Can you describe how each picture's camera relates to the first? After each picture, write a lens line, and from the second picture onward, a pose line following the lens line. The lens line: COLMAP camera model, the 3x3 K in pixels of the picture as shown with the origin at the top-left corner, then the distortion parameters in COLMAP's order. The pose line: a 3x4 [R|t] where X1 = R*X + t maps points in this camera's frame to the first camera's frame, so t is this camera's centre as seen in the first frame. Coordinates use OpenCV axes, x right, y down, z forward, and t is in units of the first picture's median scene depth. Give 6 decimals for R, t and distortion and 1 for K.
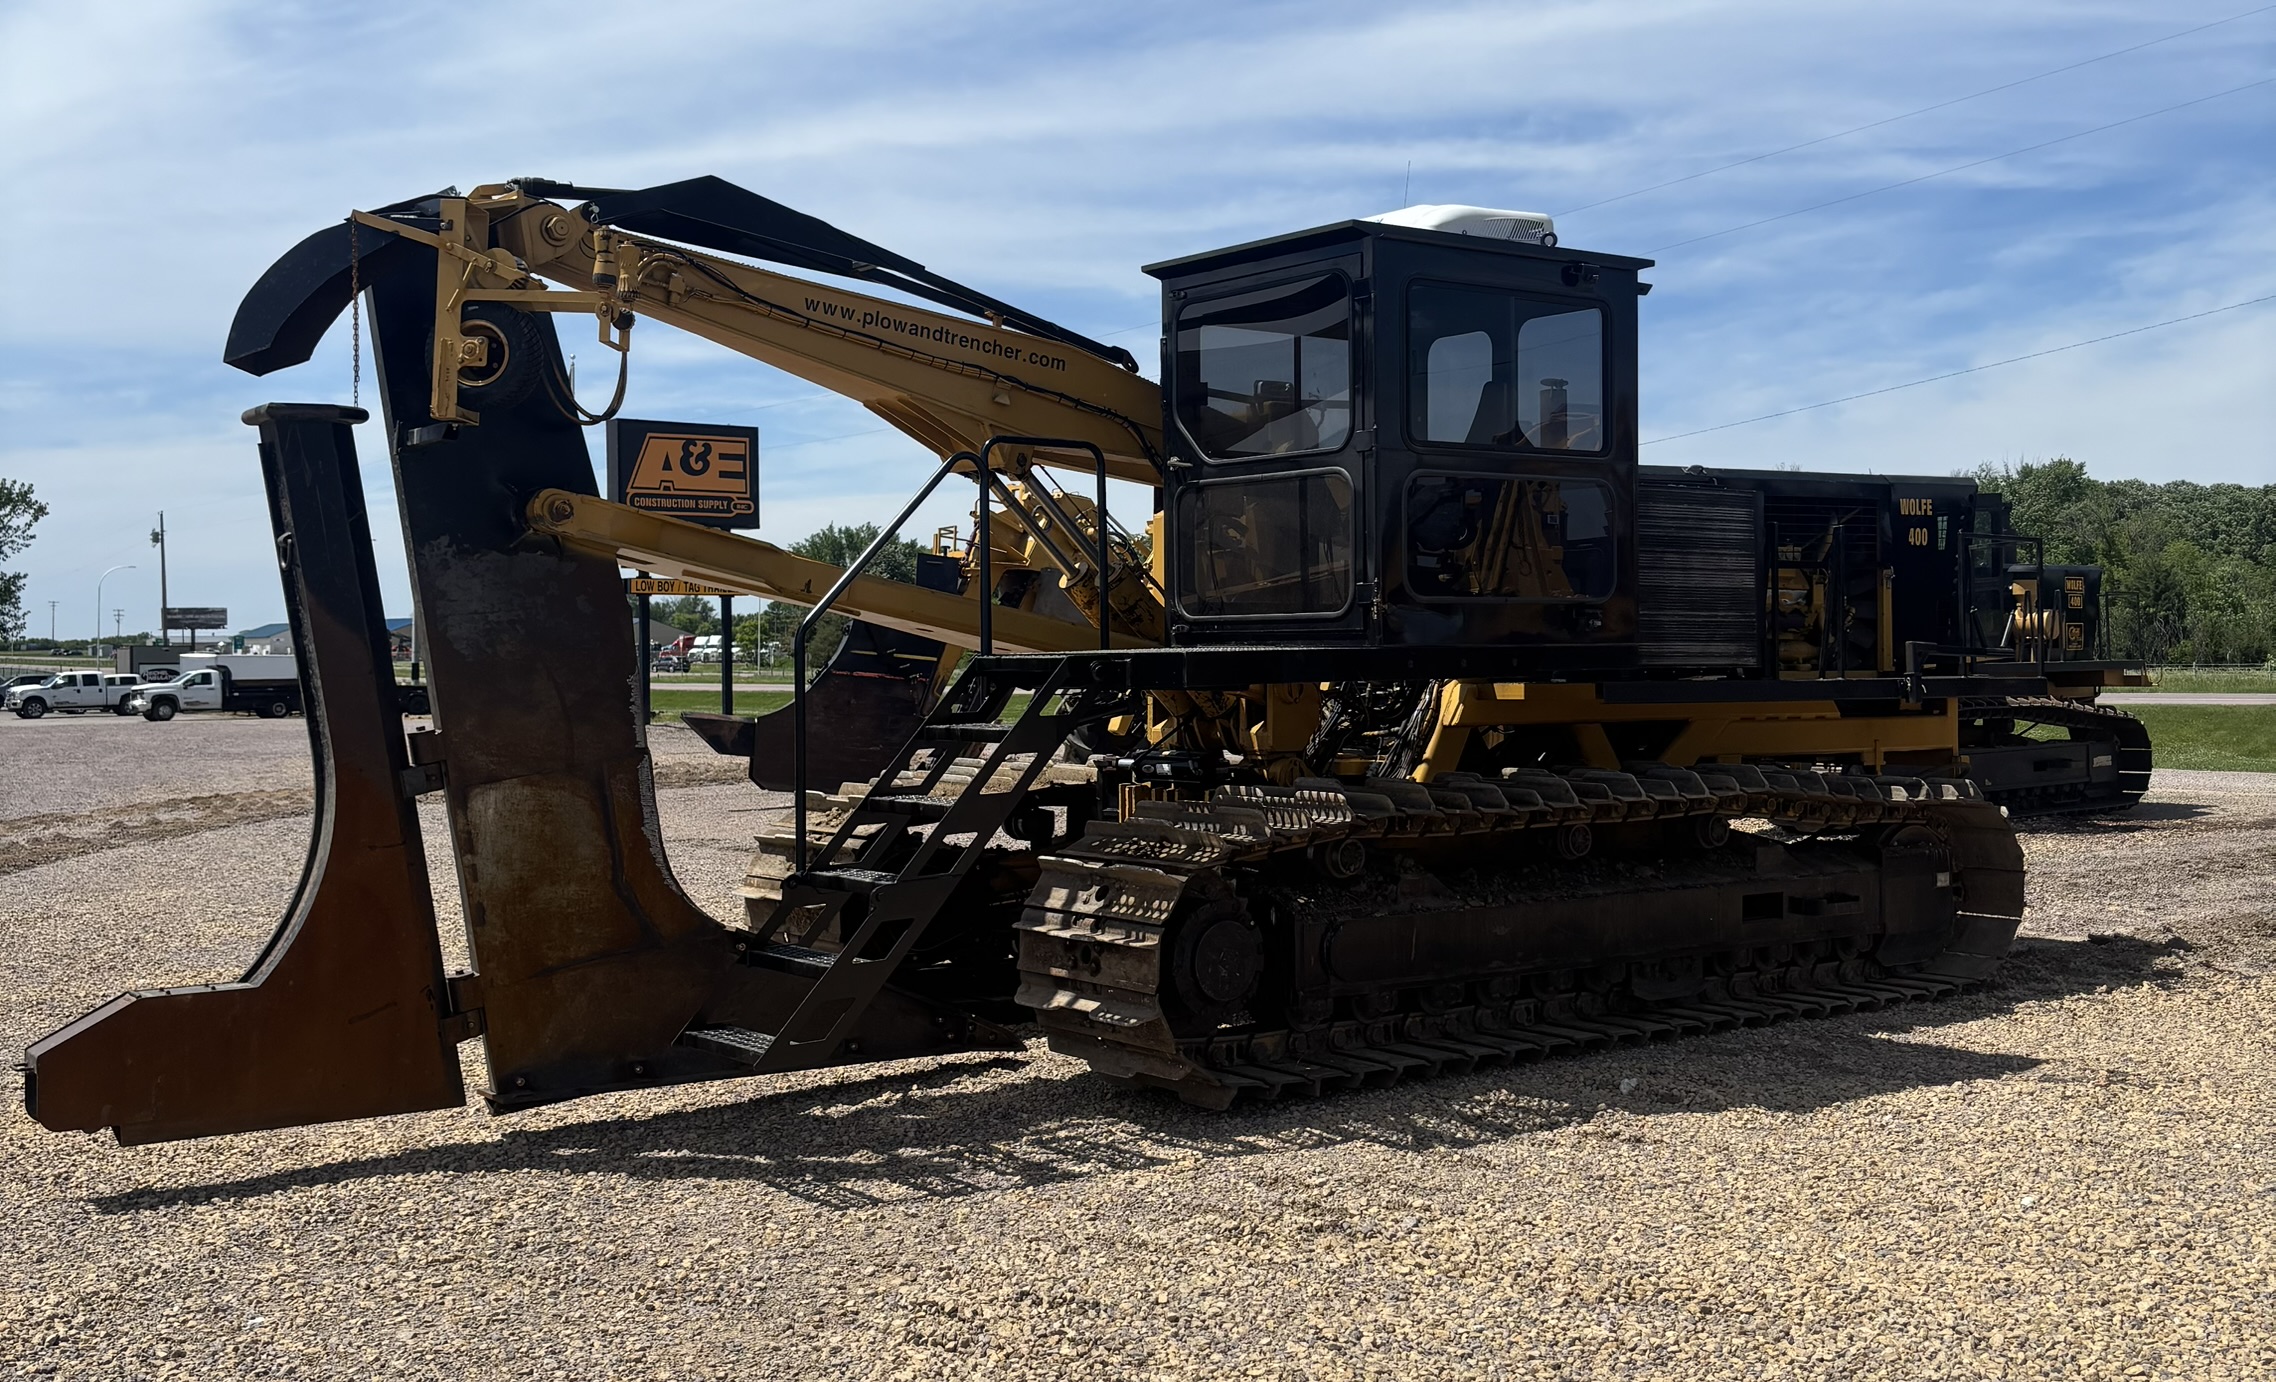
lens RADIAL K [[2325.6, 0, 1134.0], [0, 2325.6, 686.1], [0, 0, 1]] dist [-0.000337, 0.000000]
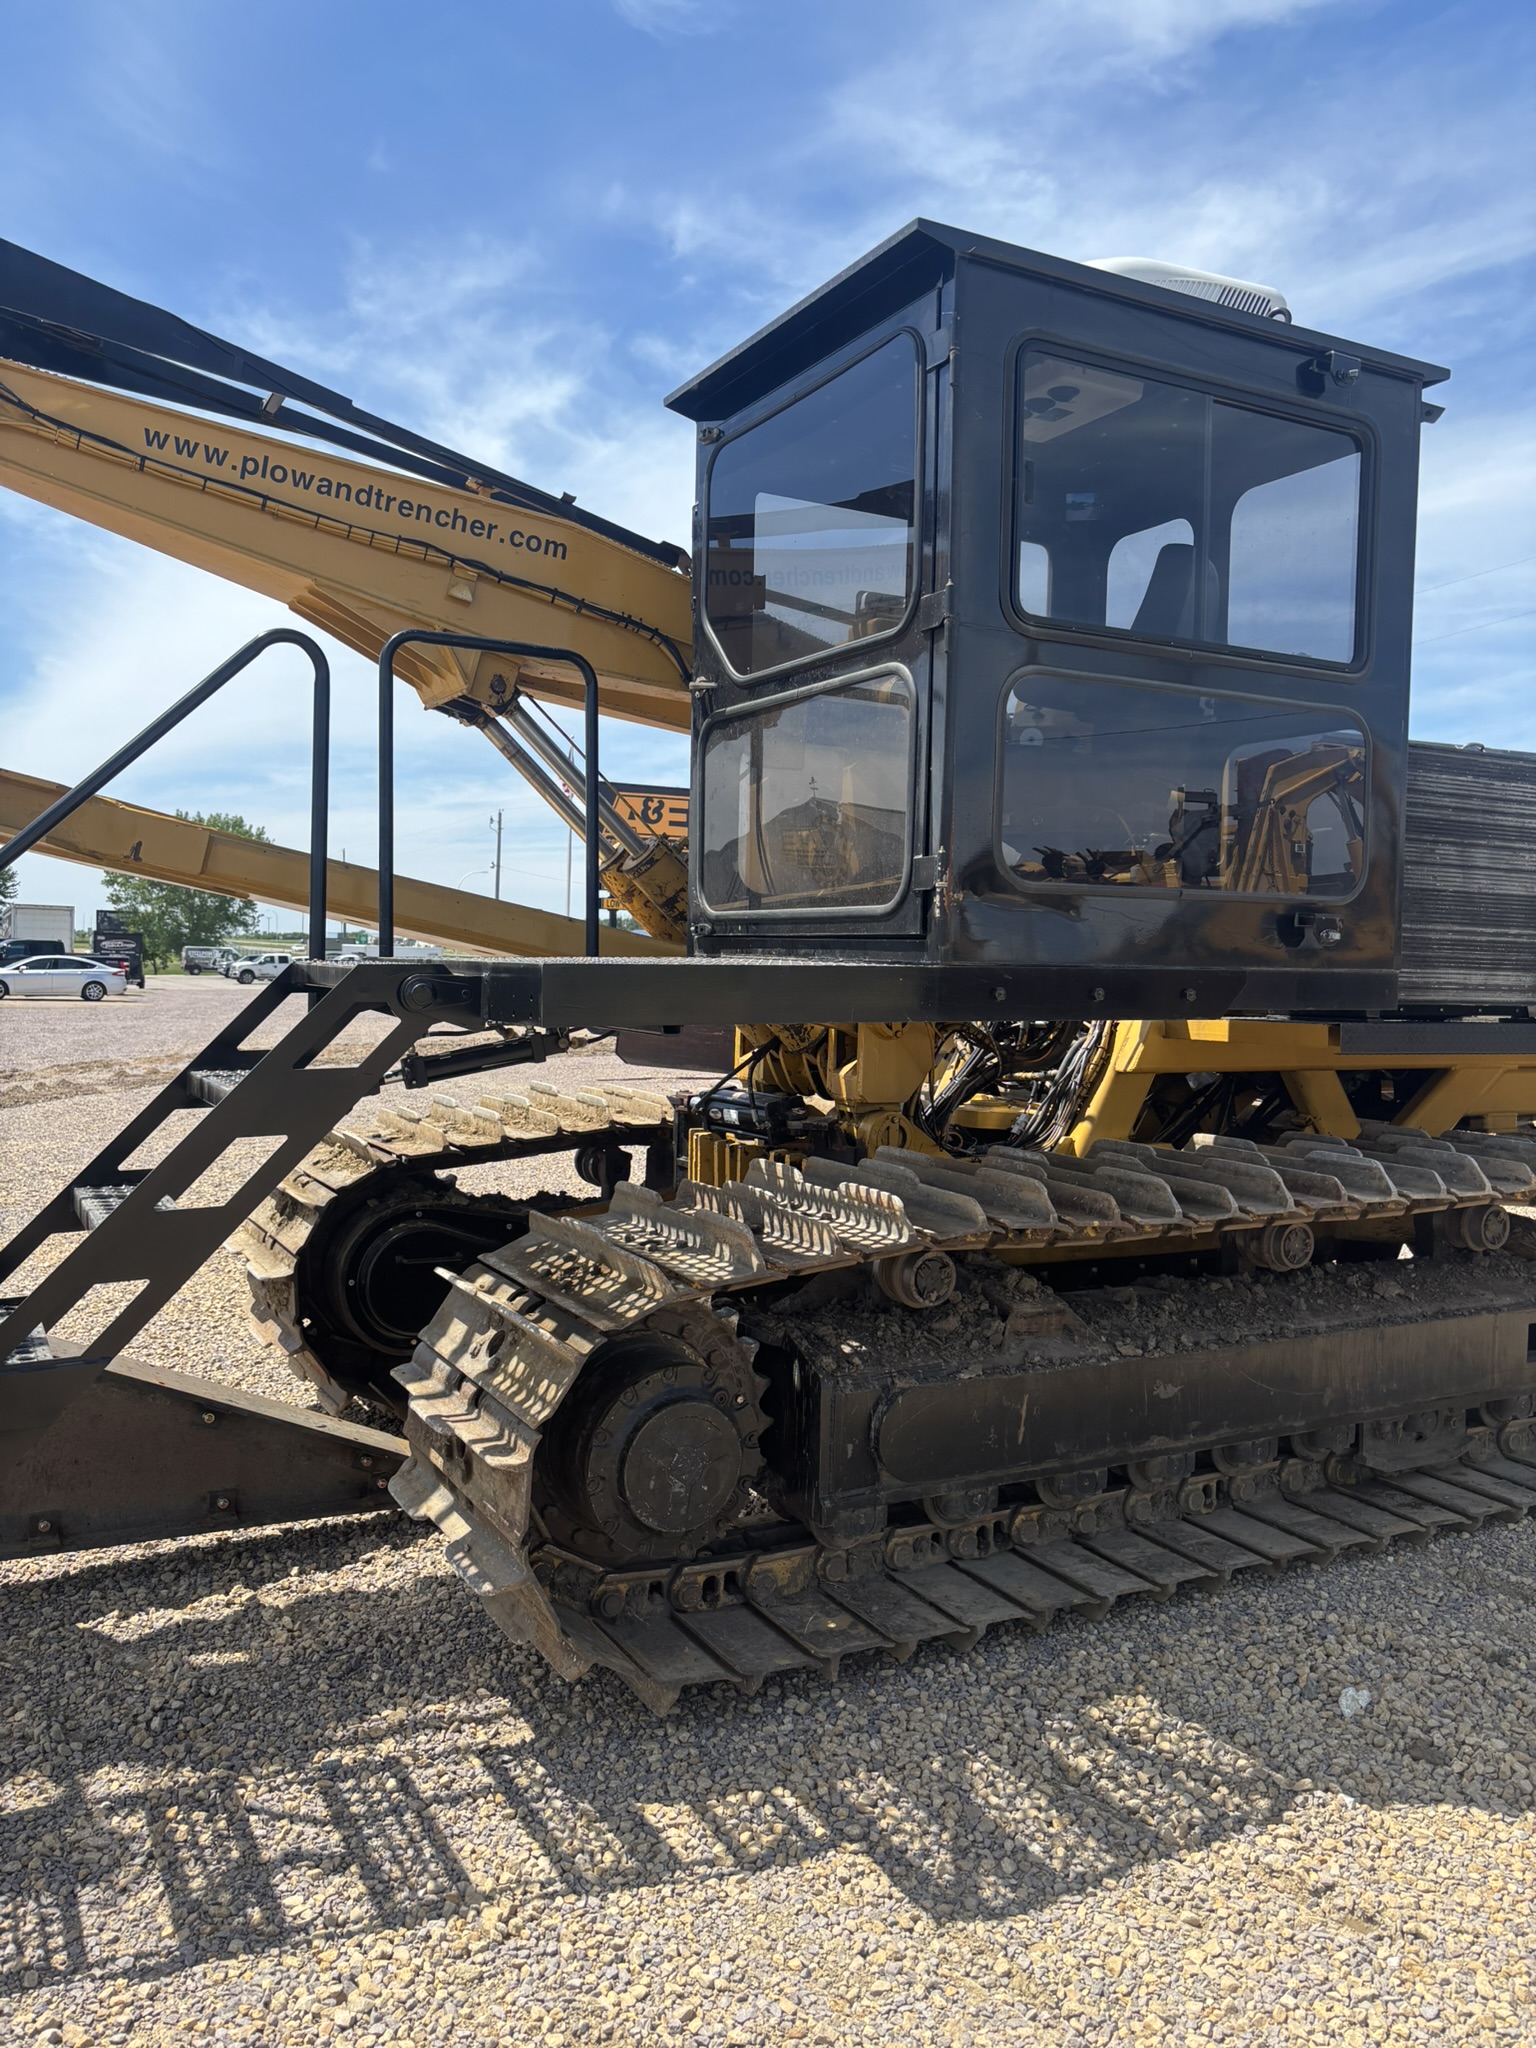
lens RADIAL K [[1574.5, 0, 774.6], [0, 1574.5, 1031.9], [0, 0, 1]] dist [-0.003503, -0.007958]
pose [[0.988913, 0.035033, -0.144302, 0.105527], [-0.030293, 0.998931, 0.034919, -0.010883], [0.145371, -0.030161, 0.988917, 0.524189]]
